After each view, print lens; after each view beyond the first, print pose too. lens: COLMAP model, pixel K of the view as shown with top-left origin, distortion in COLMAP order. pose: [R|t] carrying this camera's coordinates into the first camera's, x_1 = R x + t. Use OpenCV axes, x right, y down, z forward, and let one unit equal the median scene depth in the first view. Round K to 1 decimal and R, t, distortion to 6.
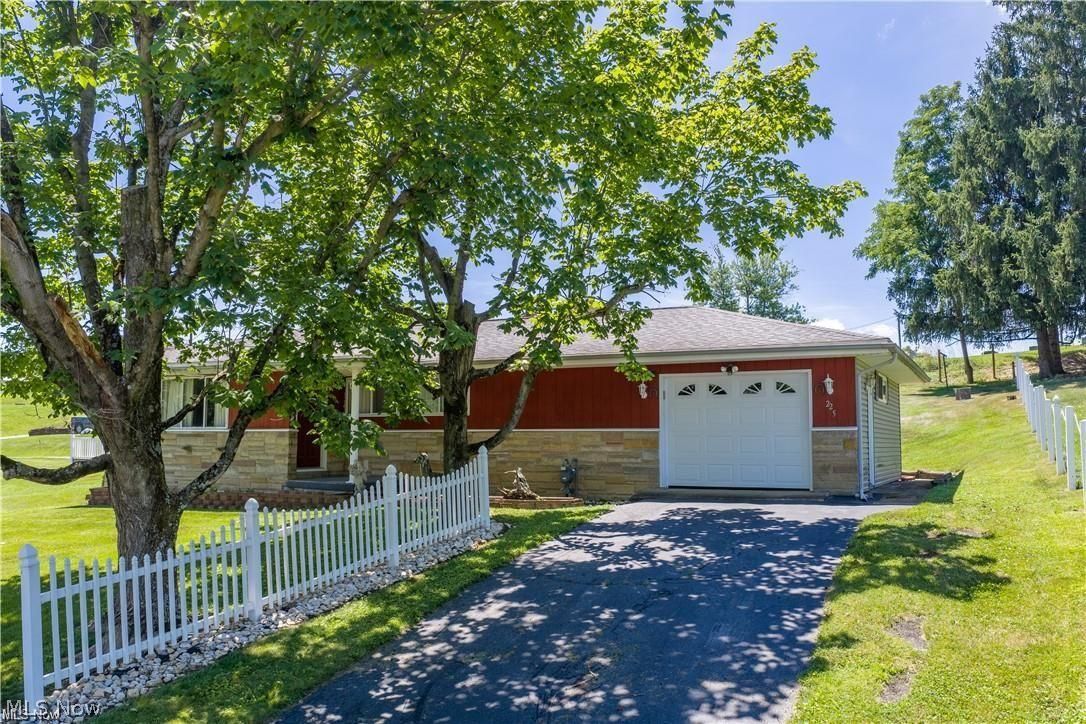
lens RADIAL K [[905.8, 0, 543.0], [0, 905.8, 362.0], [0, 0, 1]] dist [0.004164, -0.001905]
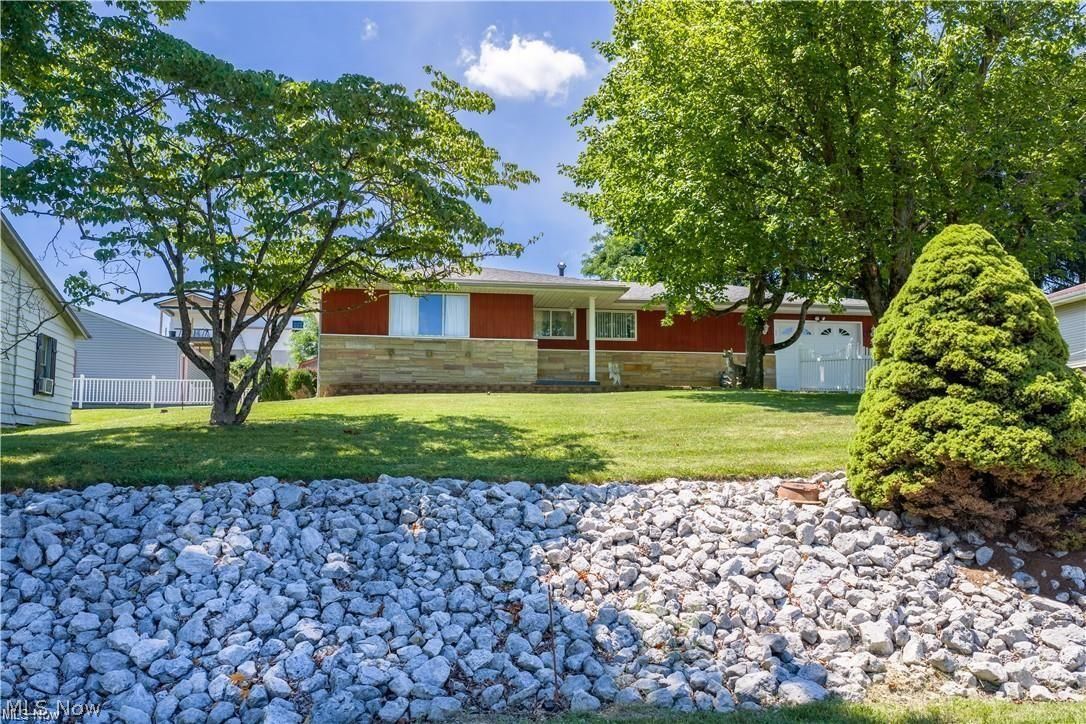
lens RADIAL K [[905.8, 0, 543.0], [0, 905.8, 362.0], [0, 0, 1]] dist [0.004164, -0.001905]
pose [[0.816609, 0.060718, 0.573989, -1.076078], [-0.054795, 0.998115, -0.027627, 0.150470], [-0.574584, -0.008891, 0.818397, -0.045123]]
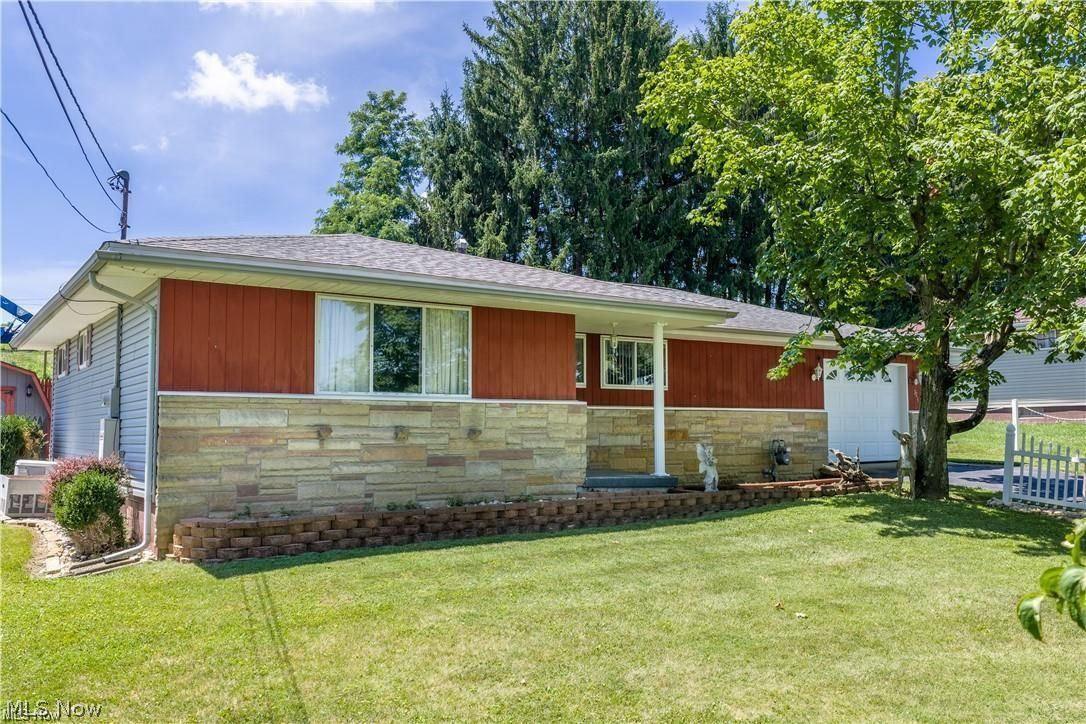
lens RADIAL K [[905.8, 0, 543.0], [0, 905.8, 362.0], [0, 0, 1]] dist [0.004164, -0.001905]
pose [[0.493597, 0.057012, 0.867820, -0.941579], [-0.085943, 0.996162, -0.016561, 0.063051], [-0.865434, -0.066409, 0.496603, 0.754178]]
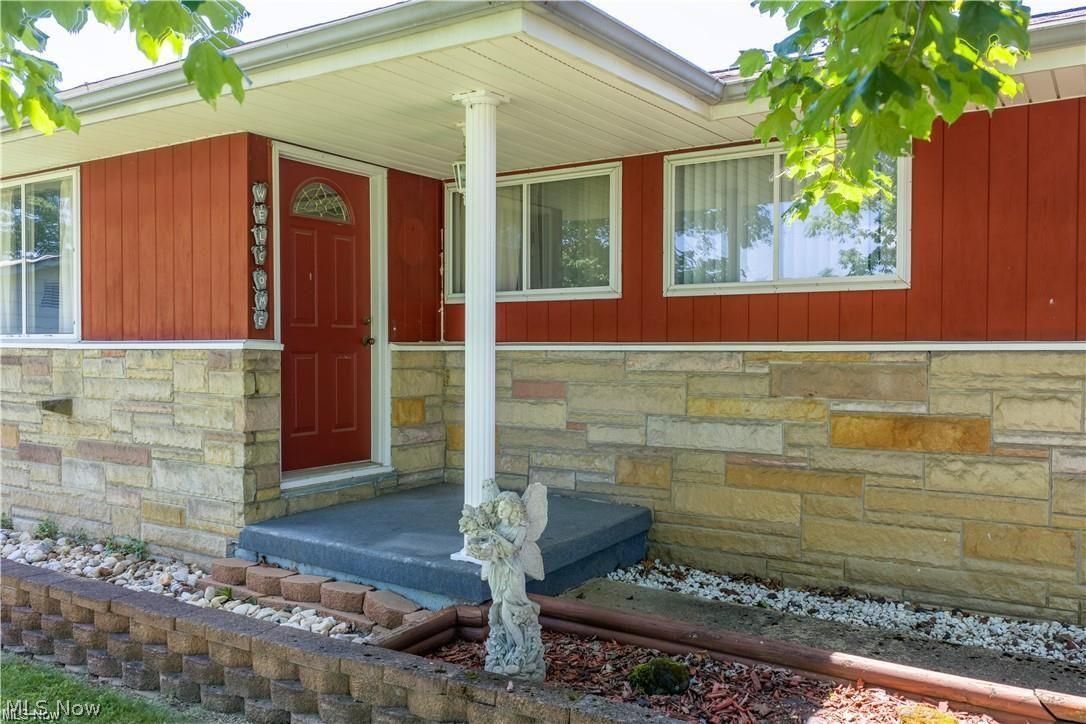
lens RADIAL K [[905.8, 0, 543.0], [0, 905.8, 362.0], [0, 0, 1]] dist [0.004164, -0.001905]
pose [[0.993330, -0.003494, -0.115251, -0.170528], [0.017356, 0.992683, 0.119495, 0.052471], [0.113990, -0.120698, 0.986123, 0.799733]]
